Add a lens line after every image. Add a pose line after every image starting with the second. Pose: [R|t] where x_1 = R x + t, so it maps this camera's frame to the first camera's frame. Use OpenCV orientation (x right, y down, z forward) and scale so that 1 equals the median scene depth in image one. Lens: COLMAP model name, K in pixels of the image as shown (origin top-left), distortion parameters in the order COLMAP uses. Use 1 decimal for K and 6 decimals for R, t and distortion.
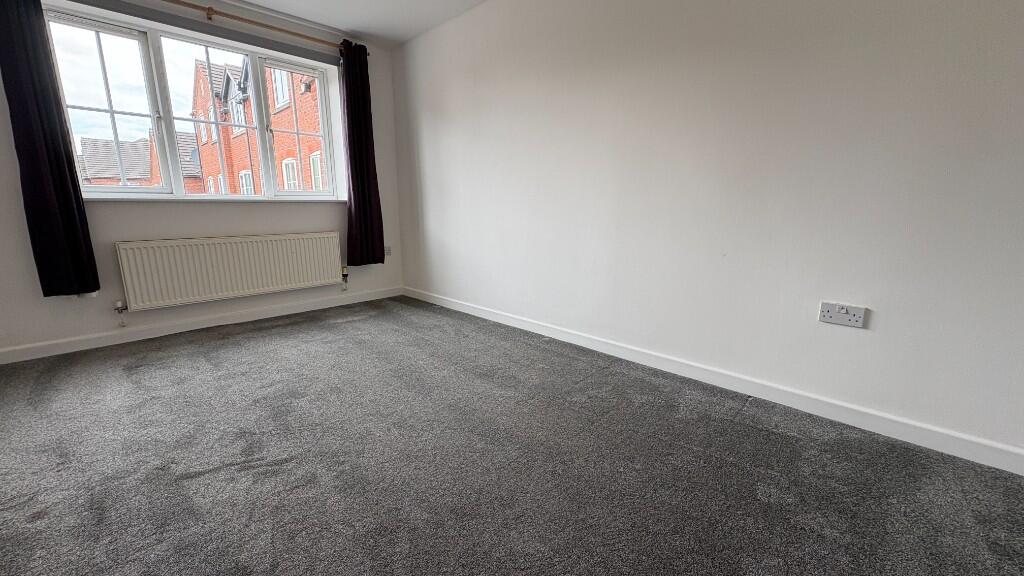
lens RADIAL K [[407.0, 0, 510.2], [0, 407.0, 286.7], [0, 0, 1]] dist [-0.000187, 0.000329]
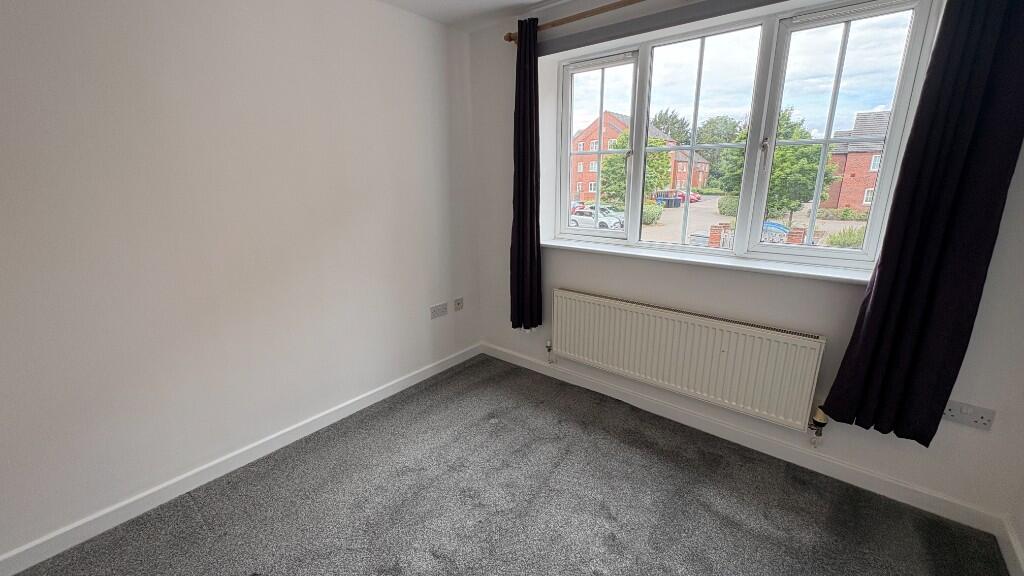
lens RADIAL K [[407.0, 0, 510.2], [0, 407.0, 286.7], [0, 0, 1]] dist [-0.000187, 0.000329]
pose [[0.094589, 0.250379, -0.963516, 0.000872], [-0.190059, 0.954595, 0.229403, -0.423248], [0.977205, 0.161426, 0.137881, 0.982787]]
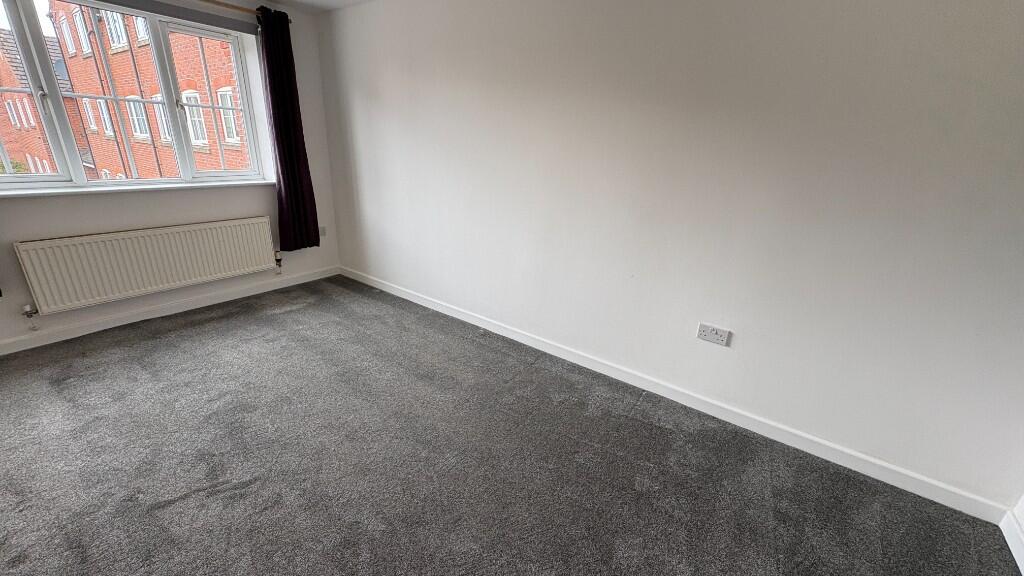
lens RADIAL K [[407.0, 0, 510.2], [0, 407.0, 286.7], [0, 0, 1]] dist [-0.000187, 0.000329]
pose [[0.988598, -0.006973, 0.150418, 0.000207], [-0.015150, 0.989253, 0.145429, -0.212758], [-0.149815, -0.146049, 0.977868, -0.104548]]
